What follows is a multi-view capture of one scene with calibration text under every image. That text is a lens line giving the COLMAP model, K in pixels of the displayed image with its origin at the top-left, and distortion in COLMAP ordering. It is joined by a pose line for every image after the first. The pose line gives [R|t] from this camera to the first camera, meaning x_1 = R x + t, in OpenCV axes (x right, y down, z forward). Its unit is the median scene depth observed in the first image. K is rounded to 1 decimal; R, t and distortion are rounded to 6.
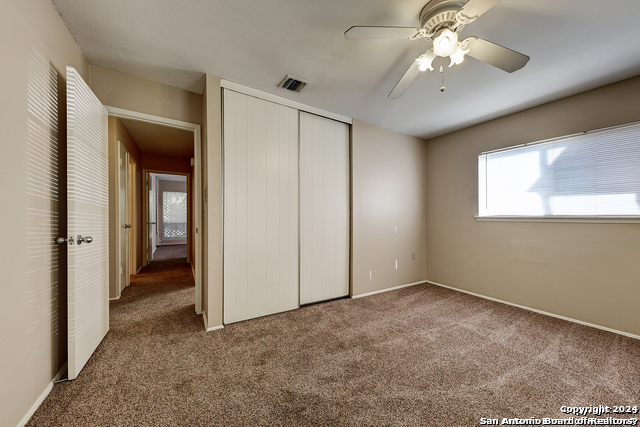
lens RADIAL K [[233.6, 0, 318.2], [0, 233.6, 220.0], [0, 0, 1]] dist [0.005542, -0.002148]
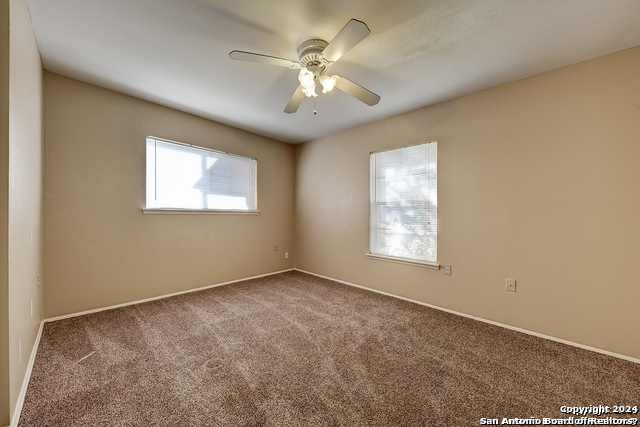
lens RADIAL K [[233.6, 0, 322.4], [0, 233.6, 210.9], [0, 0, 1]] dist [0.005542, -0.002148]
pose [[-0.282385, 0.000046, 0.959301, -0.392977], [-0.008839, 0.999957, -0.002650, -0.011754], [-0.959260, -0.009228, -0.282373, 0.754634]]
